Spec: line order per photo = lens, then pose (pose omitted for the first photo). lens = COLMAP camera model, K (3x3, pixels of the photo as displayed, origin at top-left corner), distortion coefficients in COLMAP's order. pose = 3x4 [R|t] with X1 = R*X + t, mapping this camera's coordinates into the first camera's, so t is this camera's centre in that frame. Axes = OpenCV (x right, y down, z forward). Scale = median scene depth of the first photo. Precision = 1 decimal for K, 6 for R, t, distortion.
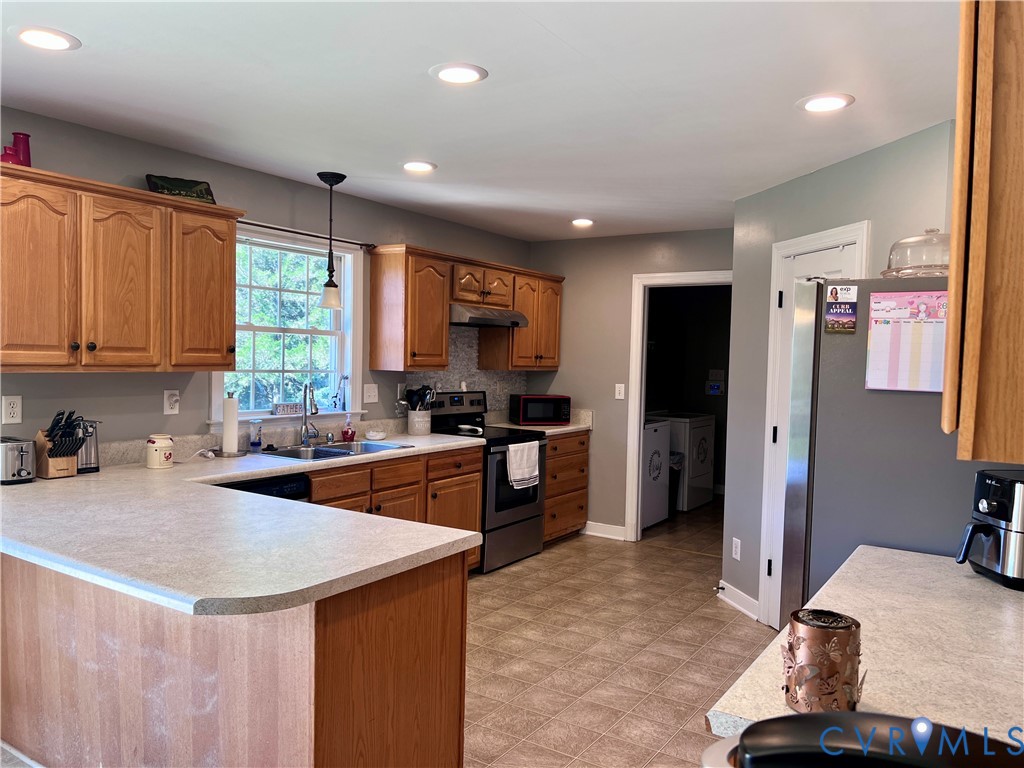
lens RADIAL K [[773.1, 0, 516.2], [0, 773.1, 383.3], [0, 0, 1]] dist [0.054365, -0.061394]
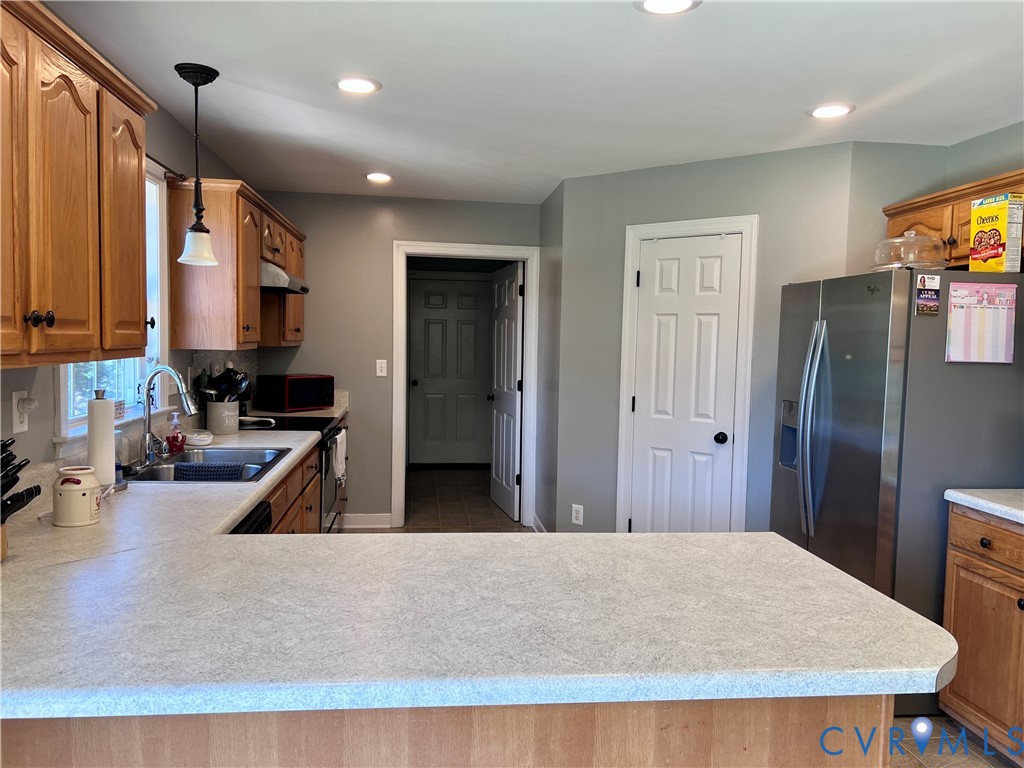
lens RADIAL K [[773.1, 0, 509.6], [0, 773.1, 379.5], [0, 0, 1]] dist [0.054365, -0.061394]
pose [[0.765411, -0.041195, 0.642222, -0.424932], [0.018847, 0.998956, 0.041615, -0.013869], [-0.643266, -0.019749, 0.765388, 0.249059]]
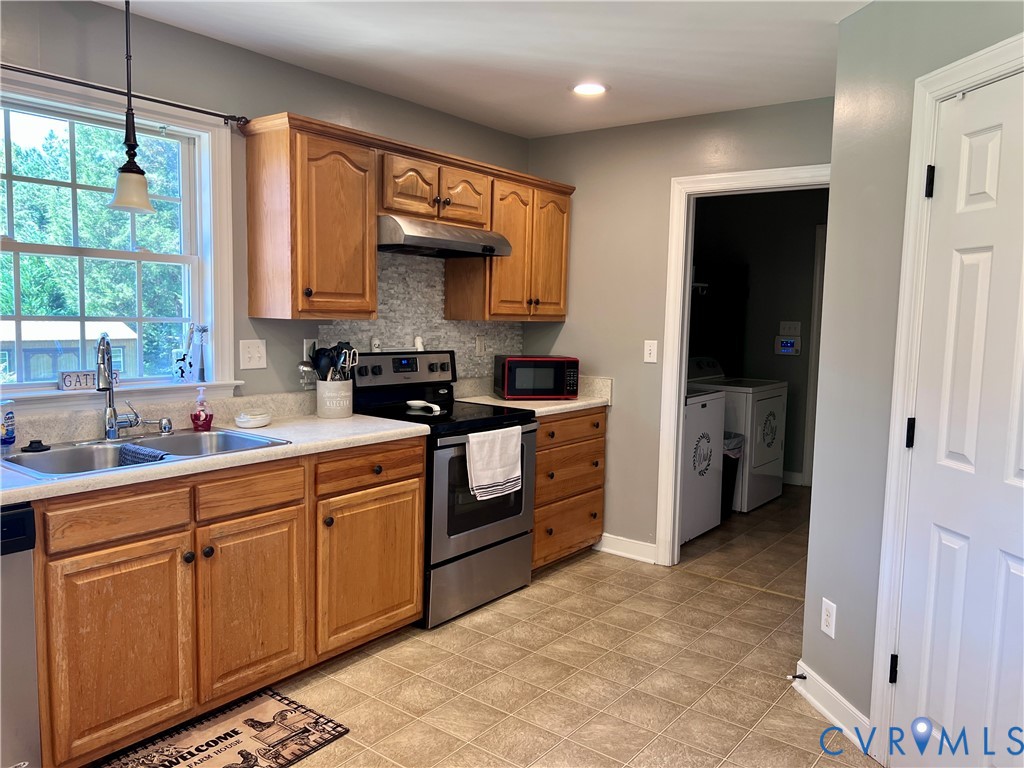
lens RADIAL K [[773.1, 0, 518.5], [0, 773.1, 383.9], [0, 0, 1]] dist [0.054365, -0.061394]
pose [[0.997223, 0.005389, -0.074279, 0.084953], [-0.001124, 0.998354, 0.057335, 0.000163], [0.074466, -0.057092, 0.995588, 0.376441]]
